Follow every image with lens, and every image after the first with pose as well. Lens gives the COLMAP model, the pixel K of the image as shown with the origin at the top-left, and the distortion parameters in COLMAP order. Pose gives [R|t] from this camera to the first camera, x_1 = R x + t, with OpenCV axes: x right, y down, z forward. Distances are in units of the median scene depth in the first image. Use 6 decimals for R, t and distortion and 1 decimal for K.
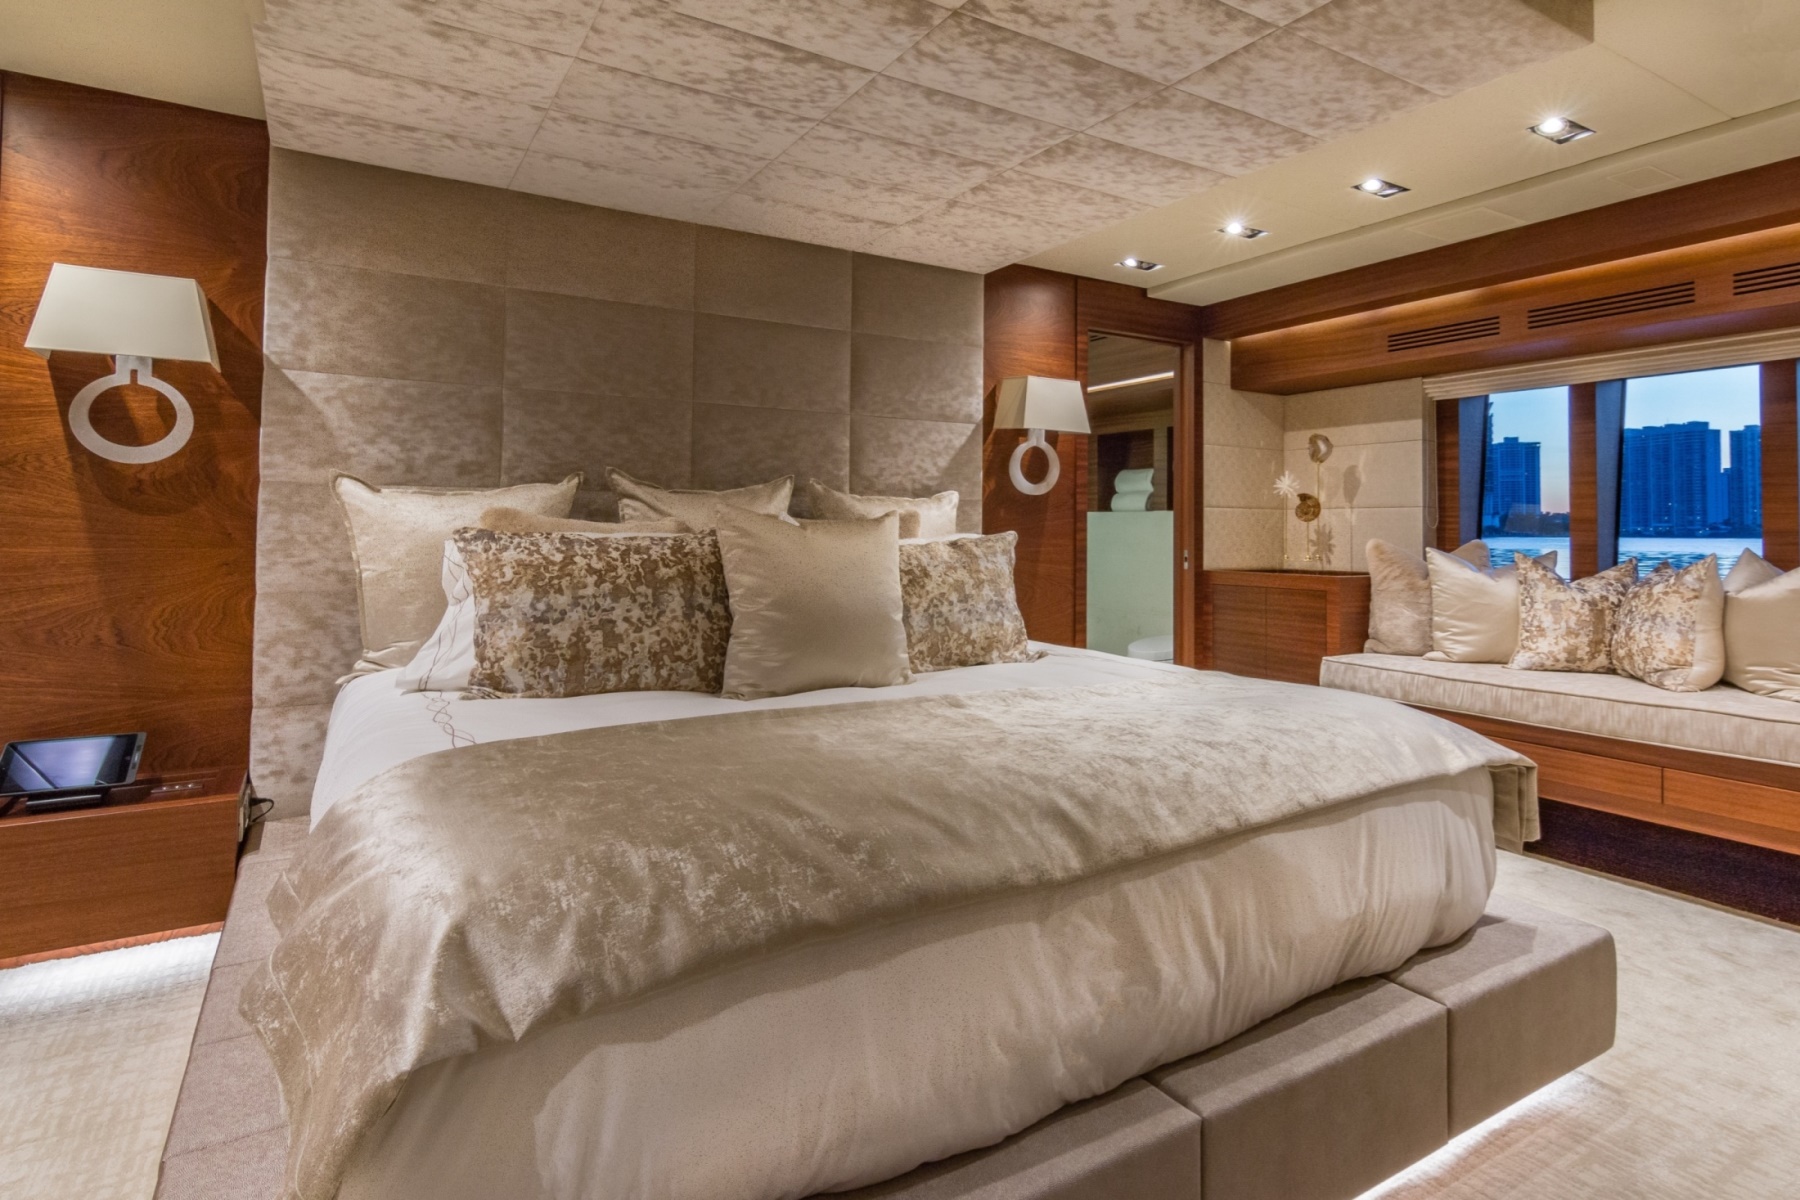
lens RADIAL K [[963.4, 0, 909.6], [0, 963.4, 482.4], [0, 0, 1]] dist [-0.000078, 0.000016]
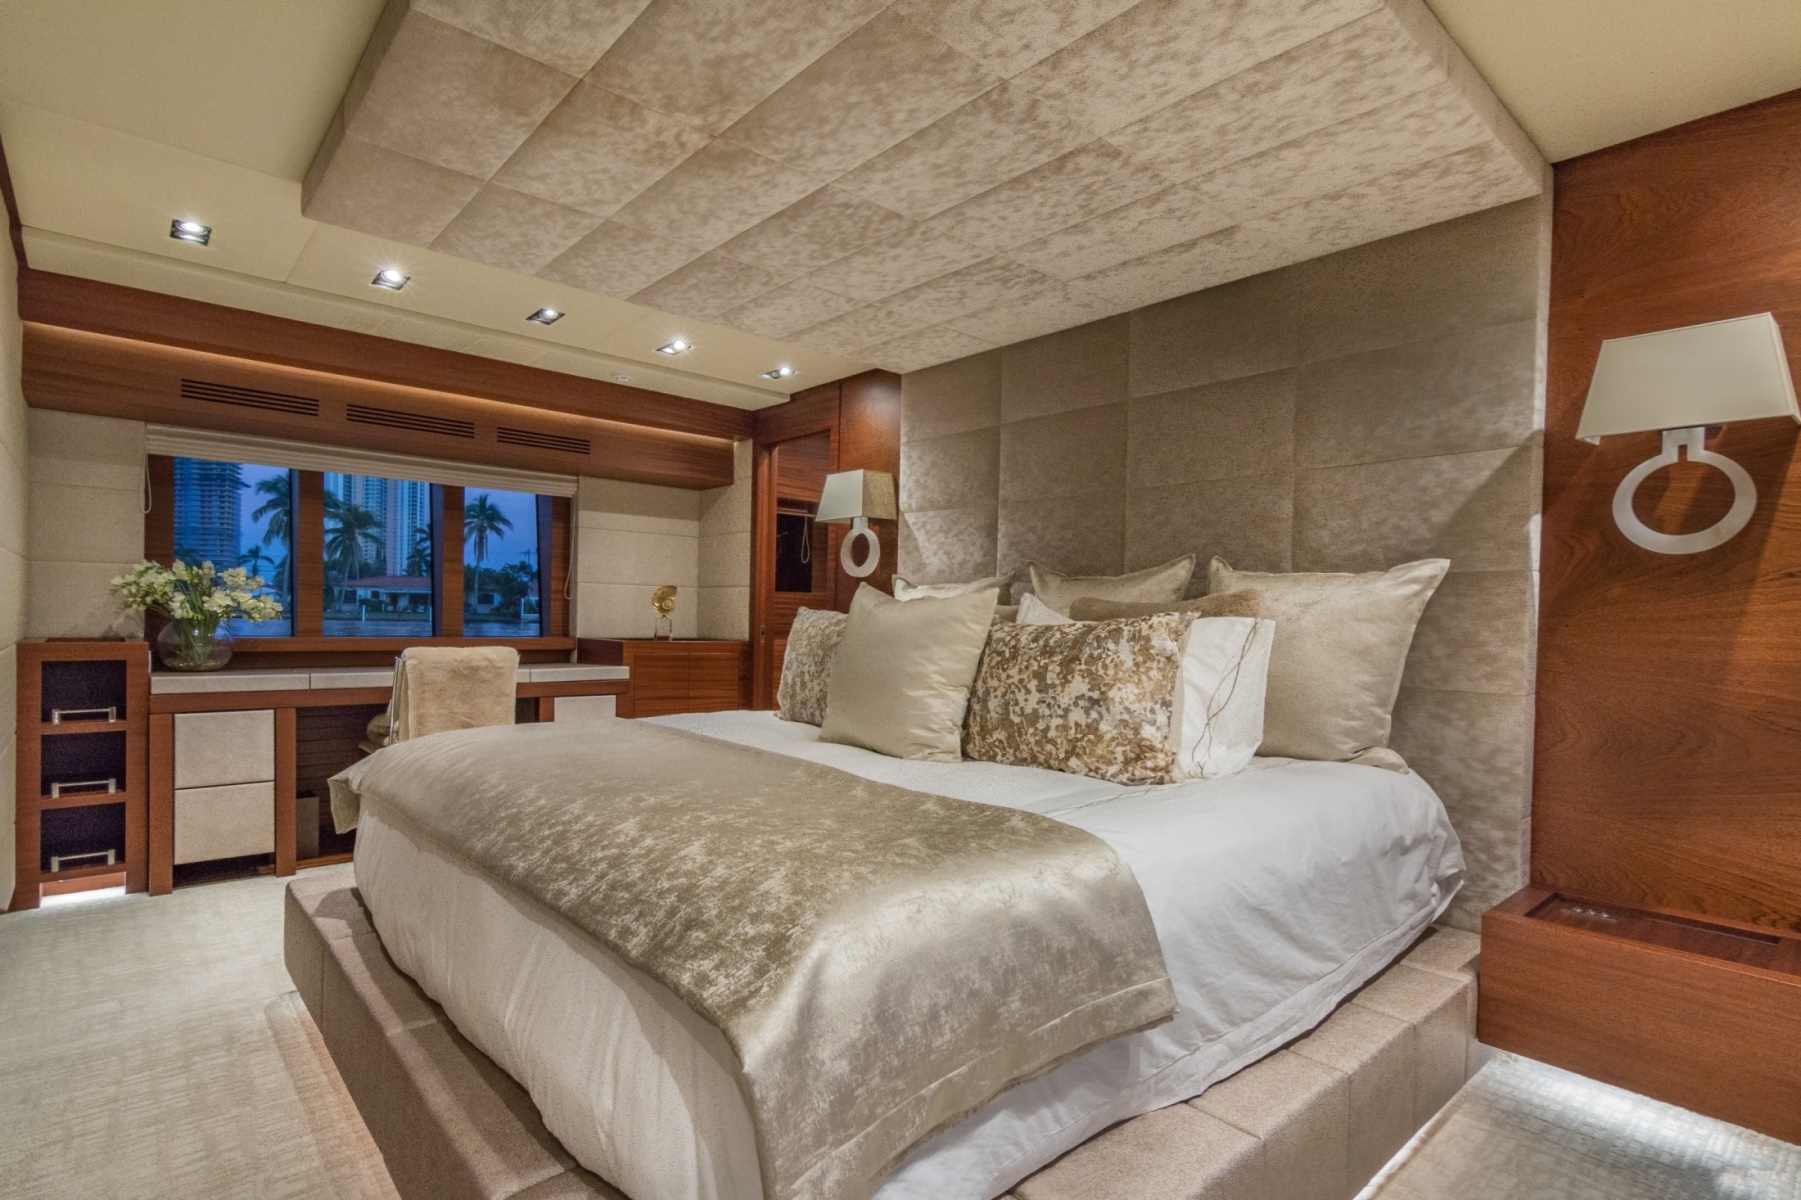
lens RADIAL K [[895.1, 0, 900.5], [0, 895.1, 600.0], [0, 0, 1]] dist [-0.000083, -0.000099]
pose [[0.177612, -0.025738, -0.983764, 0.699932], [0.023851, 0.999477, -0.021843, 0.050461], [0.983812, -0.019584, 0.178133, 0.642767]]
